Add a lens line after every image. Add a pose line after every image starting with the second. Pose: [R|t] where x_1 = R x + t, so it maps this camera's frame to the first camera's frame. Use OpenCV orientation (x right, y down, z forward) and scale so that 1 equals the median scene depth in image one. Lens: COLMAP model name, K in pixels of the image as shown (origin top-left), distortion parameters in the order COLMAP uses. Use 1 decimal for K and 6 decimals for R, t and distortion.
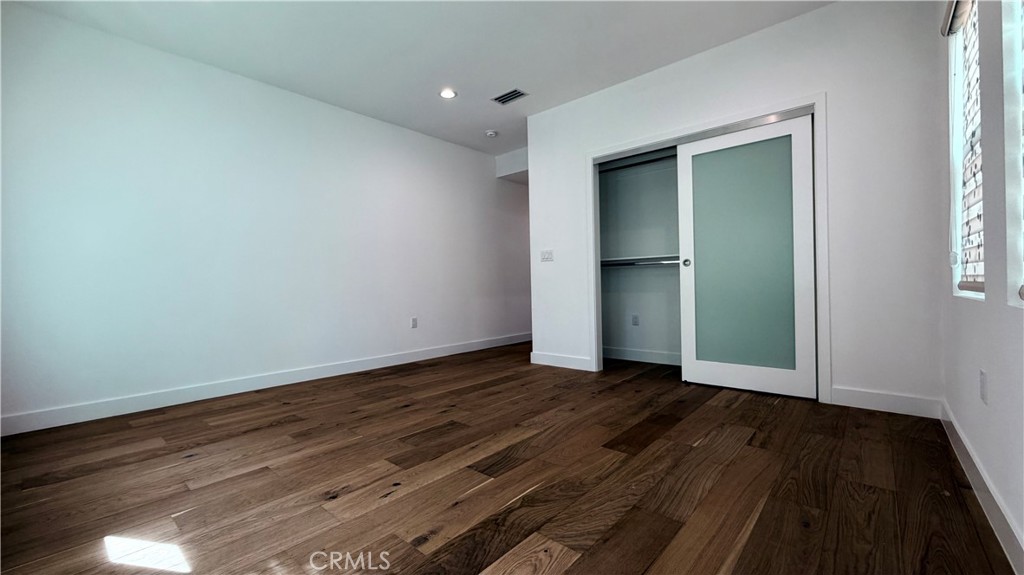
lens RADIAL K [[423.6, 0, 510.2], [0, 423.6, 287.9], [0, 0, 1]] dist [0.000821, -0.000020]
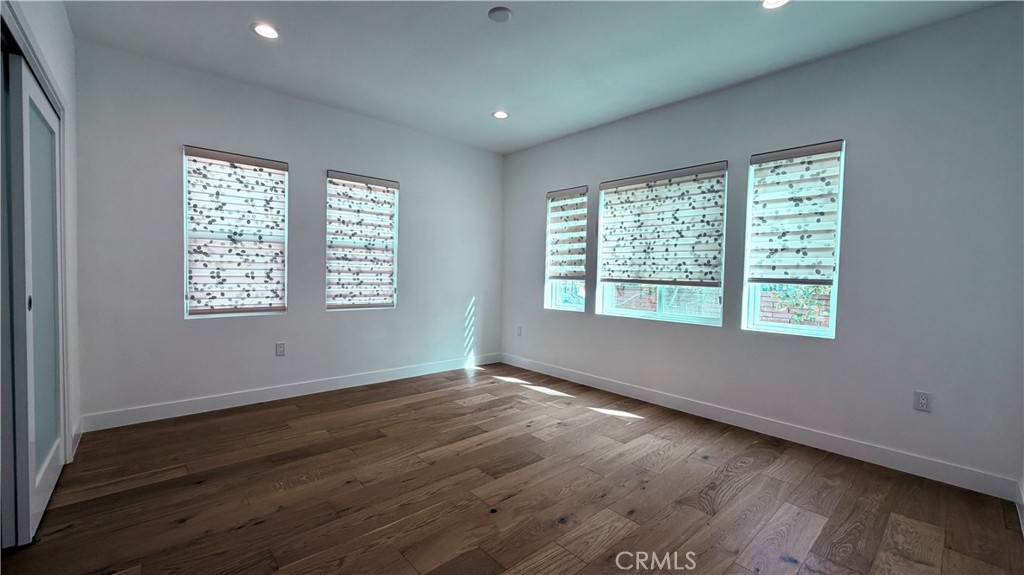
lens RADIAL K [[423.6, 0, 510.2], [0, 423.6, 287.9], [0, 0, 1]] dist [0.000821, -0.000020]
pose [[-0.993092, -0.001761, 0.117322, -0.345972], [0.003112, 0.999140, 0.041344, -0.160353], [-0.117294, 0.041424, -0.992233, 2.378724]]
